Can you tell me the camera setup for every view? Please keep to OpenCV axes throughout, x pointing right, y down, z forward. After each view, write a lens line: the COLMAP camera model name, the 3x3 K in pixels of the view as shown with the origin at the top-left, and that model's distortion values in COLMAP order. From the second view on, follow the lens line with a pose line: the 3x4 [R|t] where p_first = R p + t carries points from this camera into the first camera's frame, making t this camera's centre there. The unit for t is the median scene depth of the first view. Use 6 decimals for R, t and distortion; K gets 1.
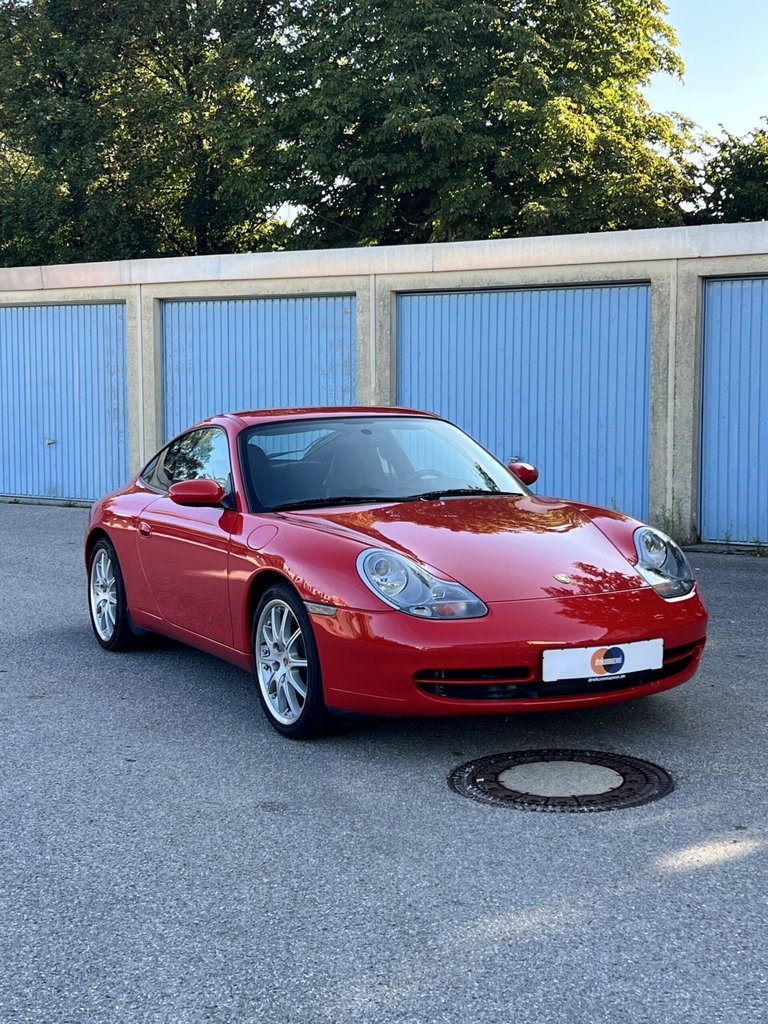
lens RADIAL K [[1494.3, 0, 380.4], [0, 1494.3, 511.5], [0, 0, 1]] dist [0.077632, 0.000000]
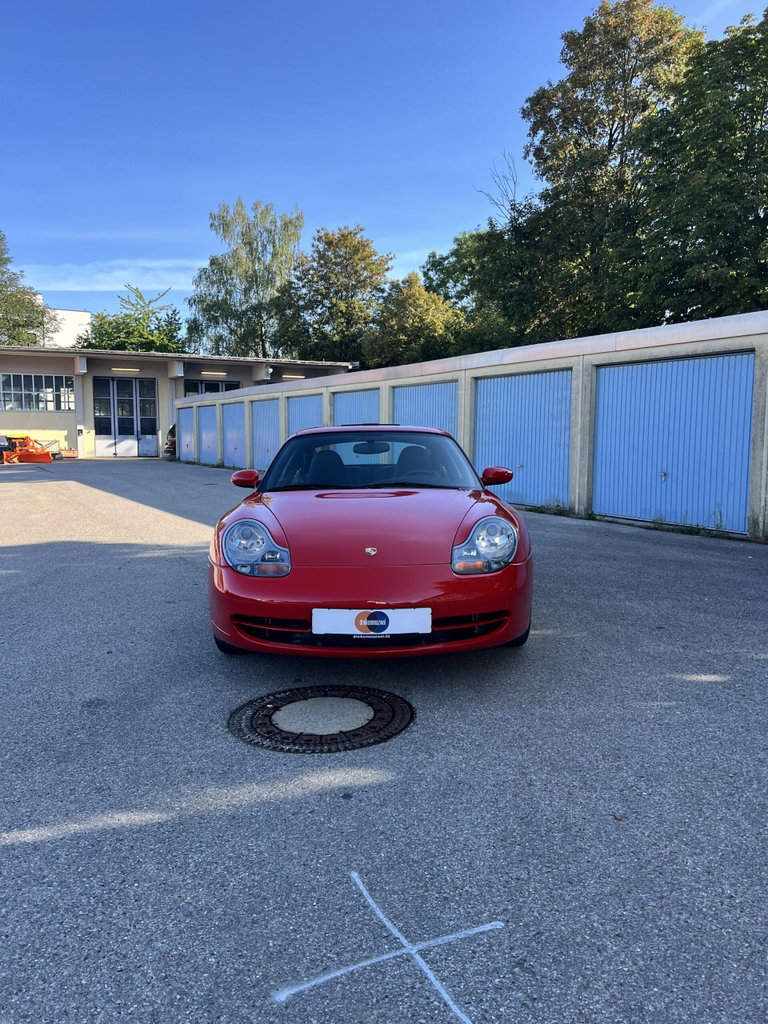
lens RADIAL K [[771.8, 0, 386.9], [0, 771.8, 519.1], [0, 0, 1]] dist [0.023378, -0.031288]
pose [[0.902572, 0.054258, -0.427107, 0.191508], [-0.046837, 0.998514, 0.027871, 0.000222], [0.427984, -0.005151, 0.903771, 0.207153]]
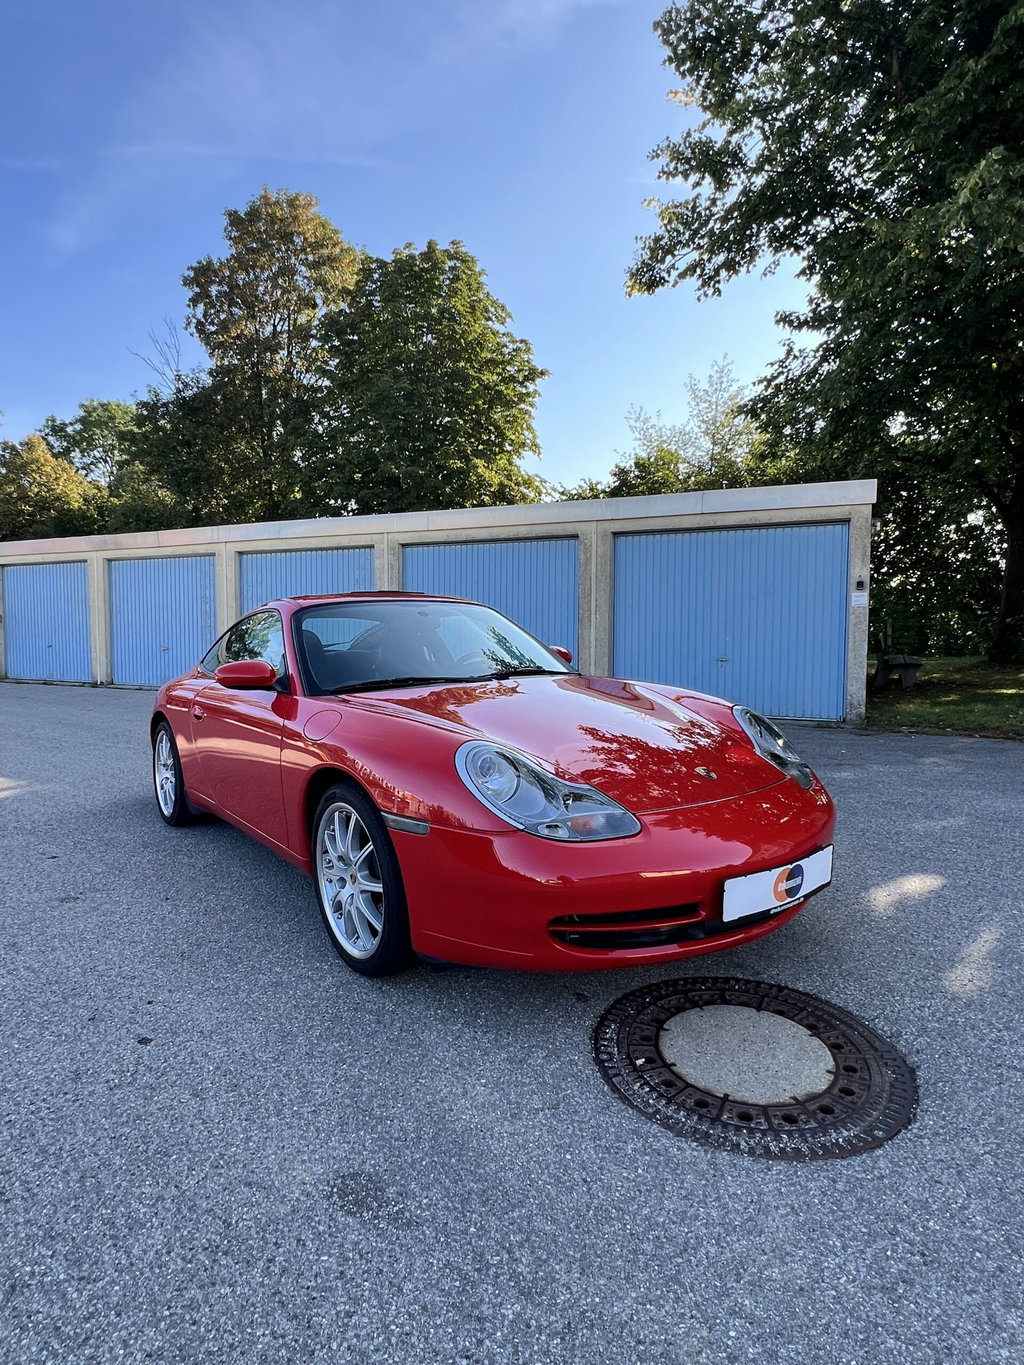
lens RADIAL K [[740.4, 0, 500.4], [0, 740.4, 685.8], [0, 0, 1]] dist [-0.009179, 0.002801]
pose [[0.984372, -0.010803, 0.175770, -0.027706], [0.012028, 0.999910, -0.005903, -0.000733], [-0.175690, 0.007925, 0.984414, 0.297567]]
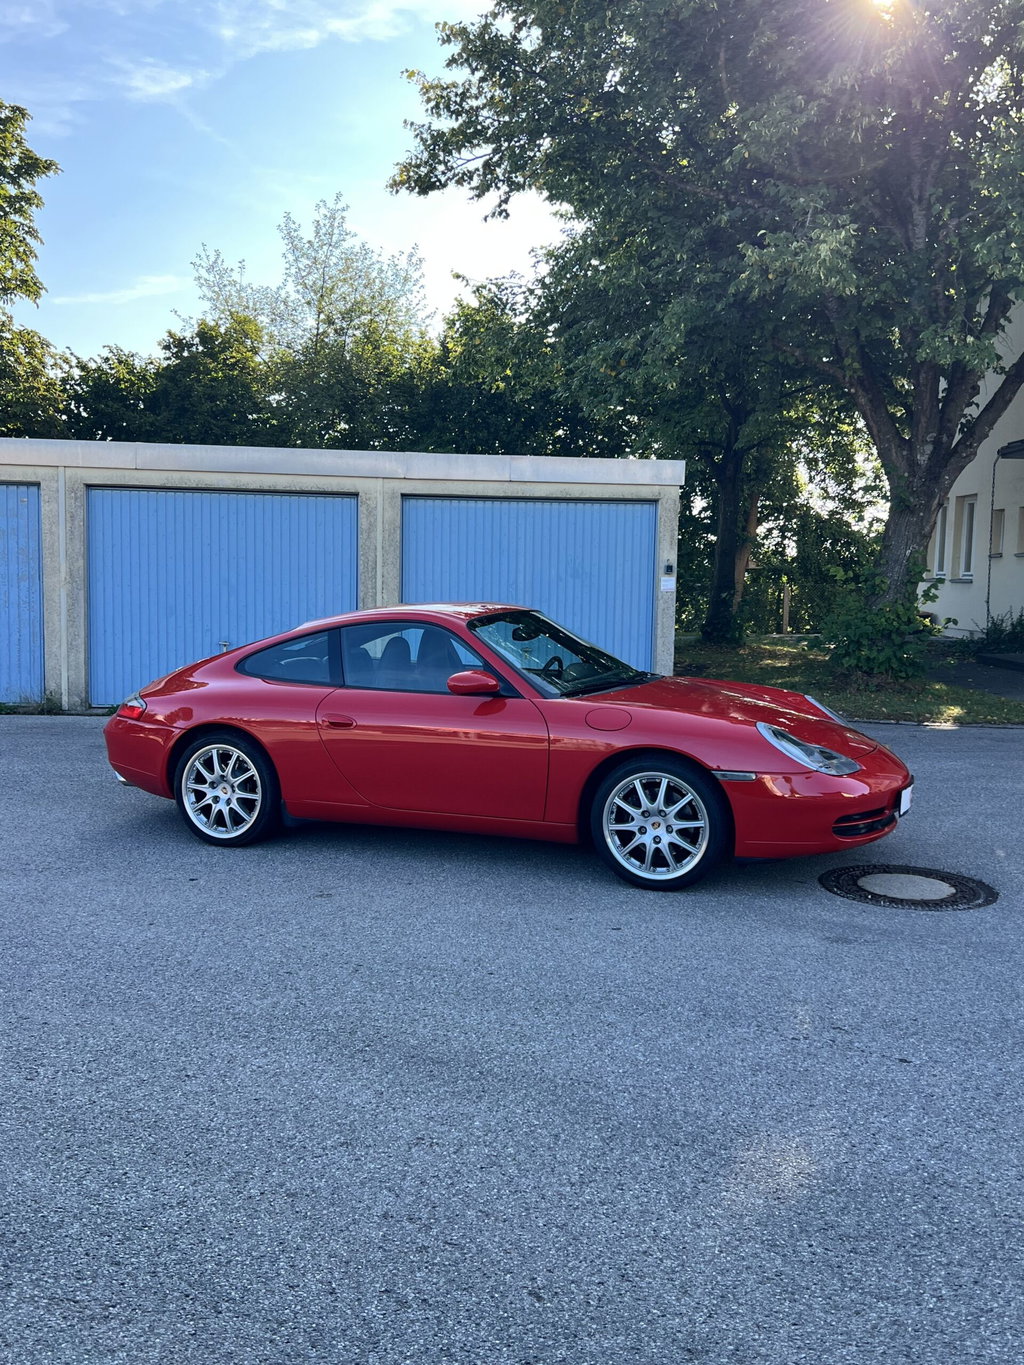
lens RADIAL K [[1230.0, 0, 509.3], [0, 1230.0, 703.0], [0, 0, 1]] dist [0.067223, -0.094514]
pose [[0.757181, -0.048283, 0.651418, -0.387162], [0.035633, 0.998833, 0.032615, -0.014977], [-0.652232, -0.001484, 0.758018, 0.178333]]
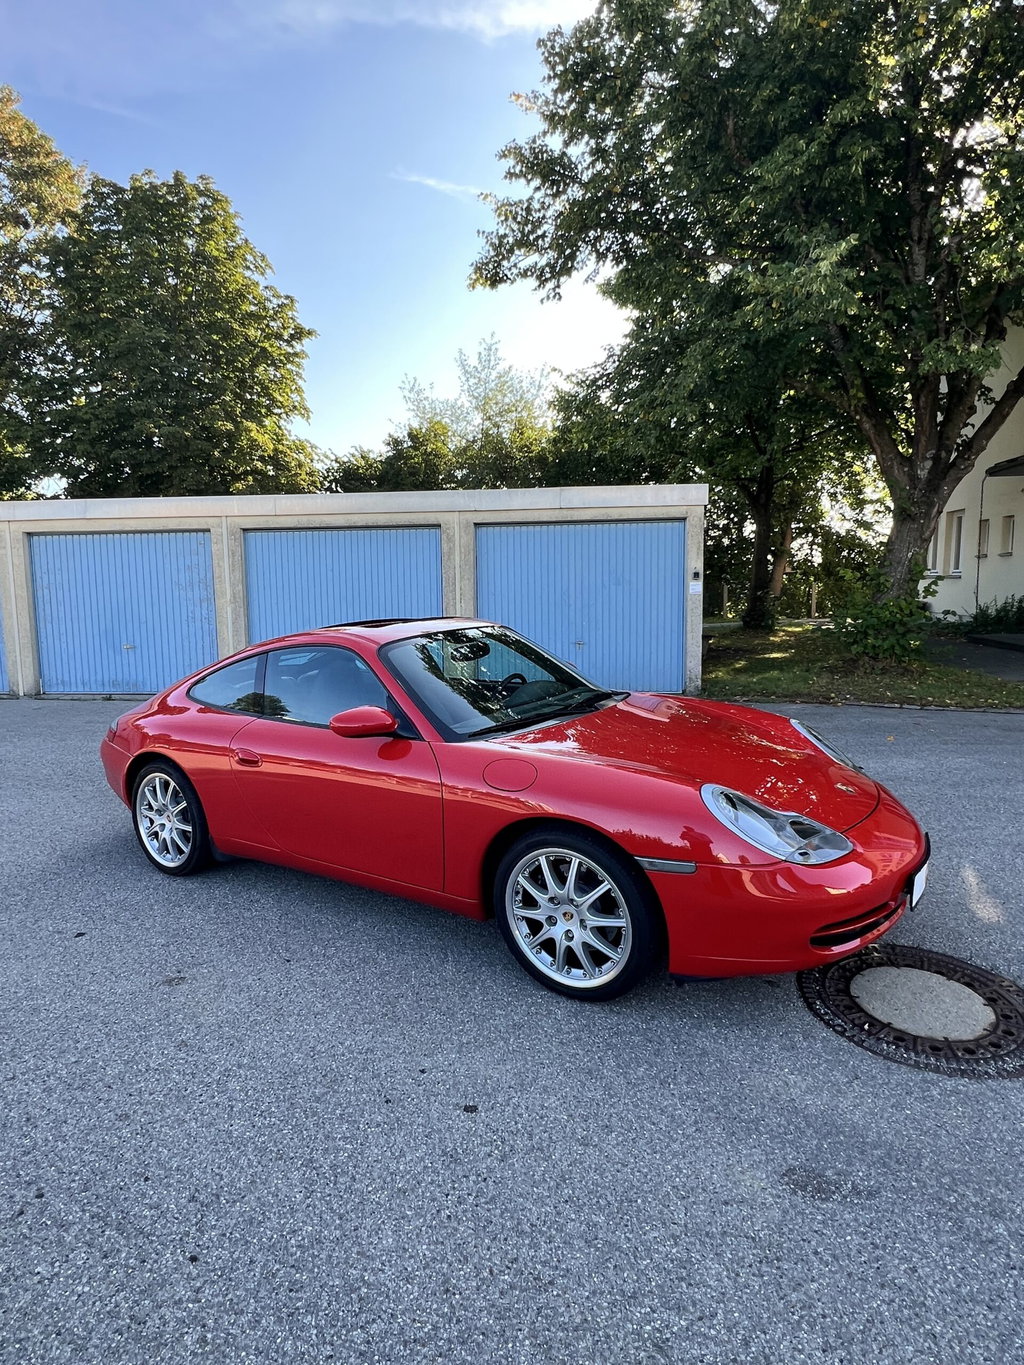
lens RADIAL K [[740.4, 0, 496.1], [0, 740.4, 681.0], [0, 0, 1]] dist [-0.009179, 0.002801]
pose [[0.867516, -0.073644, 0.491928, -0.154829], [0.055837, 0.997146, 0.050810, -0.031893], [-0.494266, -0.016611, 0.869152, 0.325527]]
